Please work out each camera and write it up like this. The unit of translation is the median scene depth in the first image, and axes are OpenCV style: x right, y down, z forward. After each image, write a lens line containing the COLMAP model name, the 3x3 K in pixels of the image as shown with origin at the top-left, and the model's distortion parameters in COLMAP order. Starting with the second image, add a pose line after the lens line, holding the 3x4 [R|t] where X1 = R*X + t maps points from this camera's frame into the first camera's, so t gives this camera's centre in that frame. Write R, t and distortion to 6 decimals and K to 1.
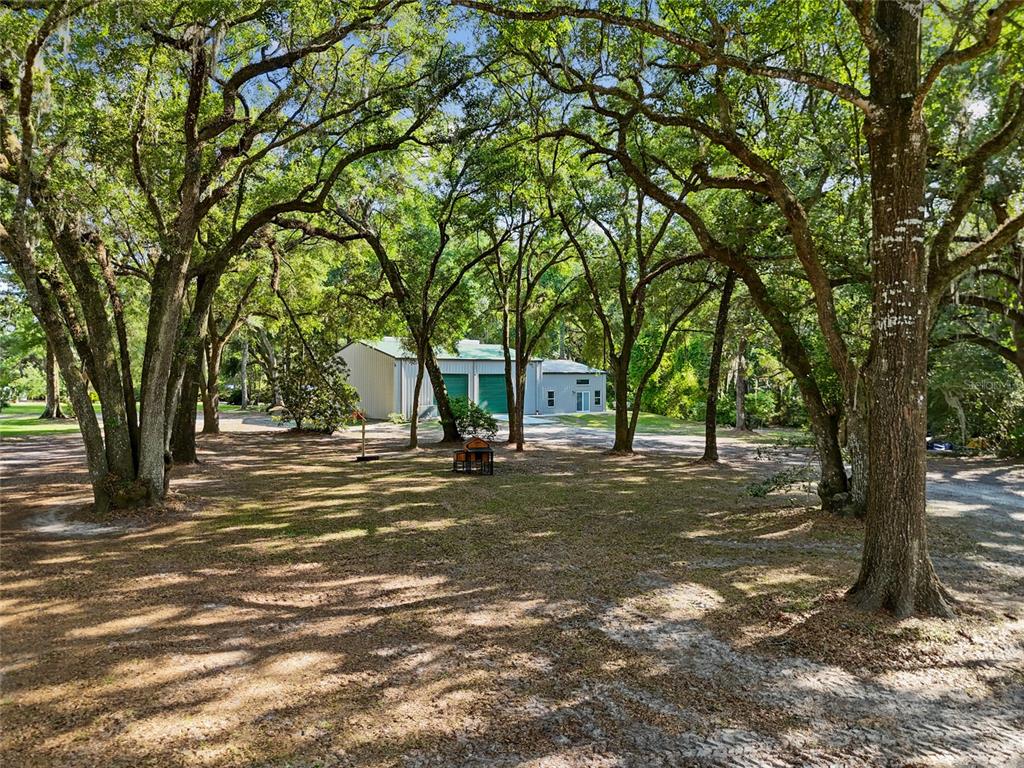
lens RADIAL K [[730.7, 0, 512.2], [0, 730.7, 383.5], [0, 0, 1]] dist [0.015492, -0.003571]
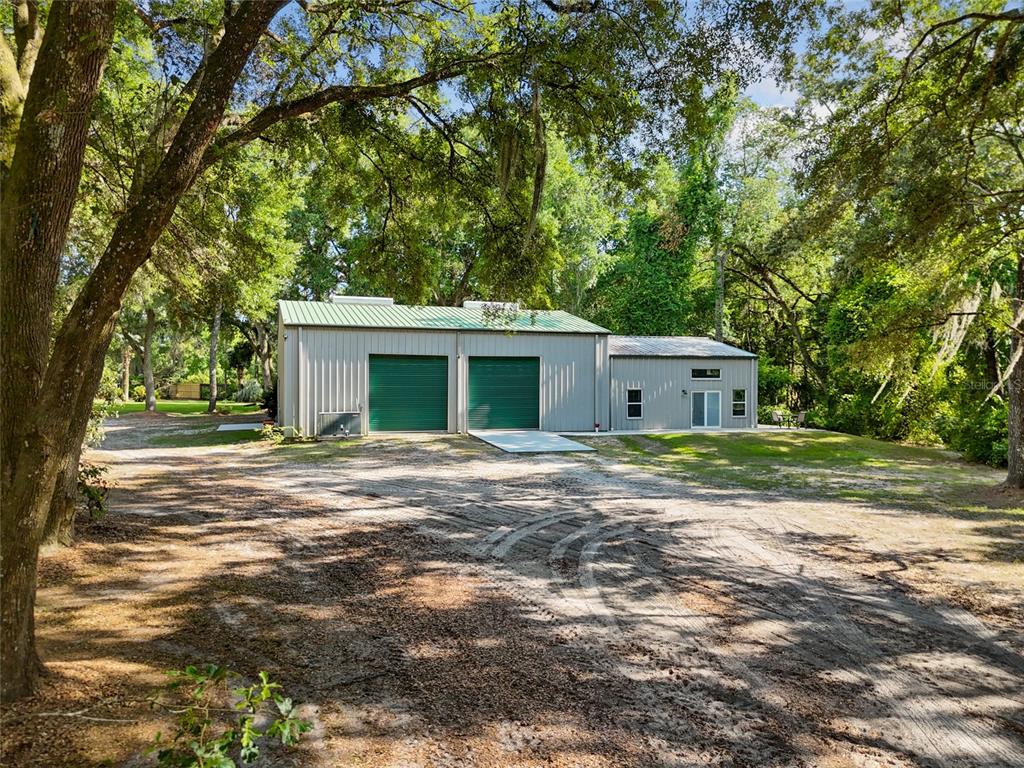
lens RADIAL K [[730.7, 0, 511.7], [0, 730.7, 385.3], [0, 0, 1]] dist [0.015492, -0.003571]
pose [[0.936360, 0.002330, -0.351034, 0.151802], [-0.004638, 0.999973, -0.005736, 0.010433], [0.351011, 0.006999, 0.936345, 0.430156]]
